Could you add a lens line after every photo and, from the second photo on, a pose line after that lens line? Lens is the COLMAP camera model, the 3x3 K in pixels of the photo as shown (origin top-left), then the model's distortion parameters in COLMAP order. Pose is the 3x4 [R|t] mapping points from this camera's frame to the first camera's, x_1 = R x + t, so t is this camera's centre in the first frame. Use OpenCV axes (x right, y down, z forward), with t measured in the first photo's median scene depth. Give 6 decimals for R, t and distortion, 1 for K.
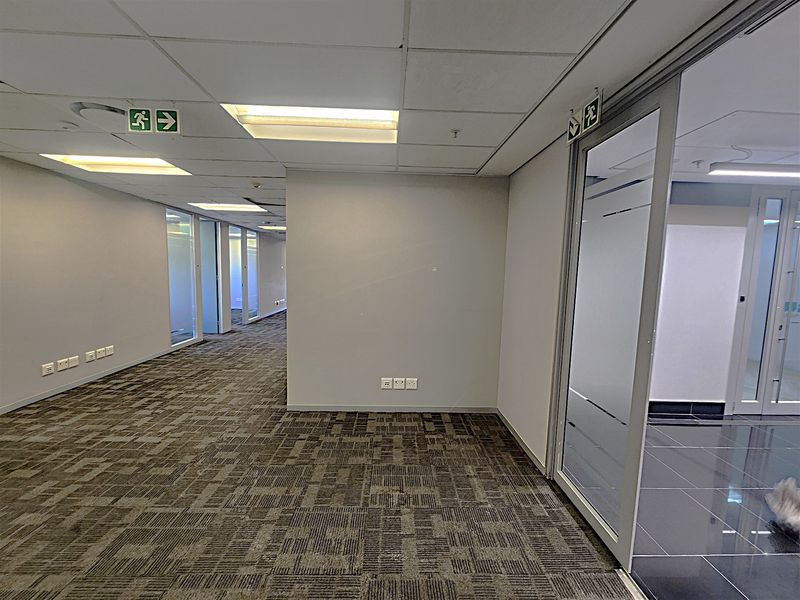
lens RADIAL K [[328.1, 0, 403.6], [0, 328.1, 305.5], [0, 0, 1]] dist [-0.004919, 0.000212]
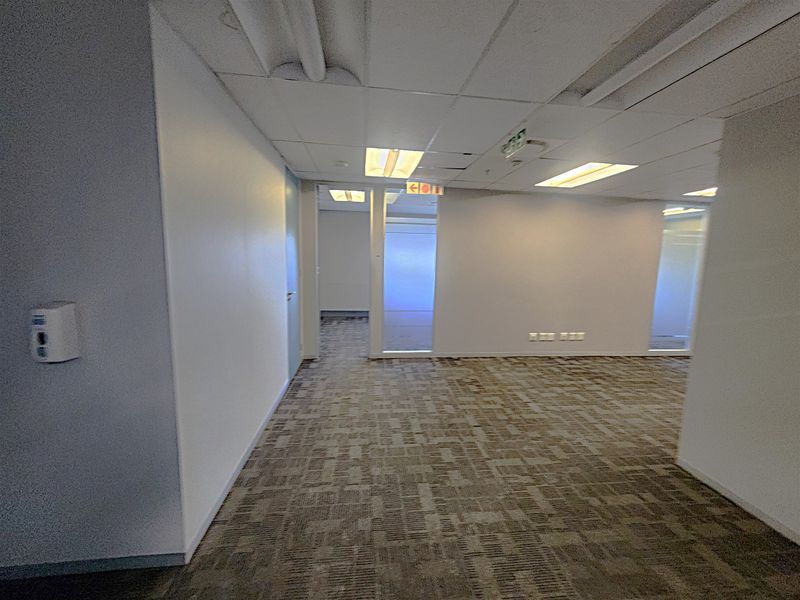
lens RADIAL K [[328.1, 0, 398.5], [0, 328.1, 306.2], [0, 0, 1]] dist [-0.004919, 0.000212]
pose [[0.073969, 0.125228, -0.989367, 0.274562], [-0.131898, 0.984598, 0.114763, -0.025204], [0.988500, 0.122007, 0.089347, 0.285872]]
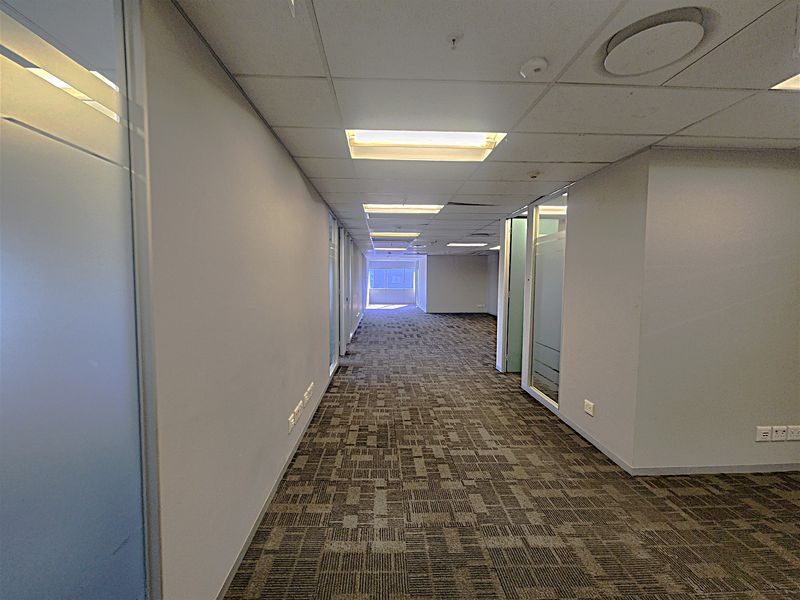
lens RADIAL K [[328.1, 0, 392.8], [0, 328.1, 299.5], [0, 0, 1]] dist [-0.004919, 0.000212]
pose [[0.999622, -0.025859, -0.009367, -0.880186], [0.025468, 0.998888, -0.039670, -0.057249], [0.010383, 0.039416, 0.999169, 0.248687]]
